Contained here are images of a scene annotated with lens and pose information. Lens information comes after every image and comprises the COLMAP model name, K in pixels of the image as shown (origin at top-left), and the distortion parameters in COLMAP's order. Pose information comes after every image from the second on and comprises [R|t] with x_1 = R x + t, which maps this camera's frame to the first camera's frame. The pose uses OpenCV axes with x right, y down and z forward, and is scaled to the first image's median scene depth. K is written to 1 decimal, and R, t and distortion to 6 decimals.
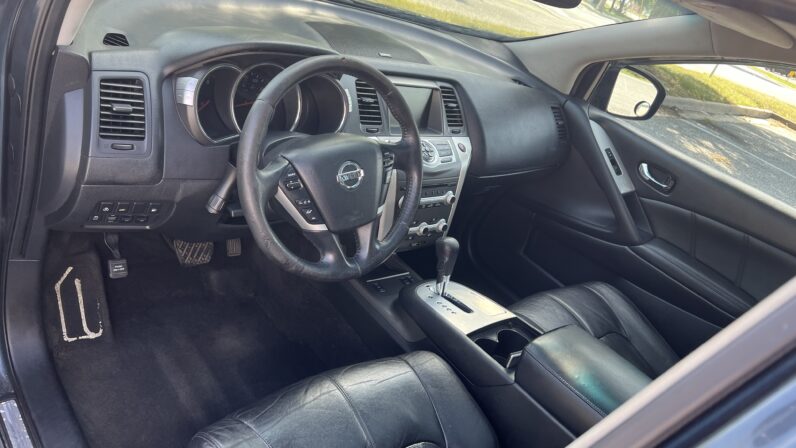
lens RADIAL K [[600.1, 0, 404.6], [0, 600.1, 225.2], [0, 0, 1]] dist [0.005659, -0.024432]
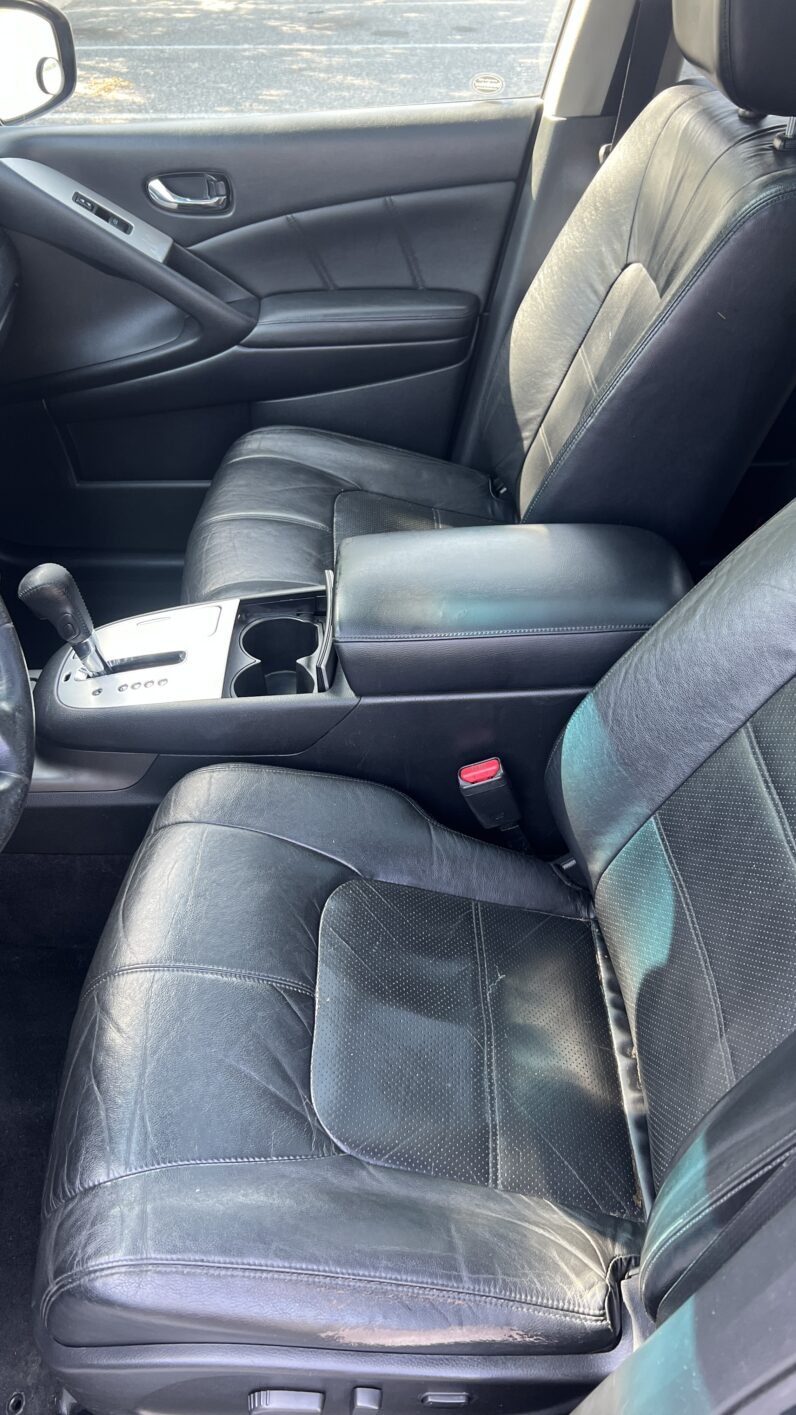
lens RADIAL K [[1066.8, 0, 397.2], [0, 1066.8, 718.1], [0, 0, 1]] dist [0.005659, -0.024432]
pose [[0.621800, -0.714903, 0.319810, -0.069532], [0.556558, 0.690653, 0.461782, -0.091278], [-0.551006, -0.109143, 0.827333, 0.120929]]
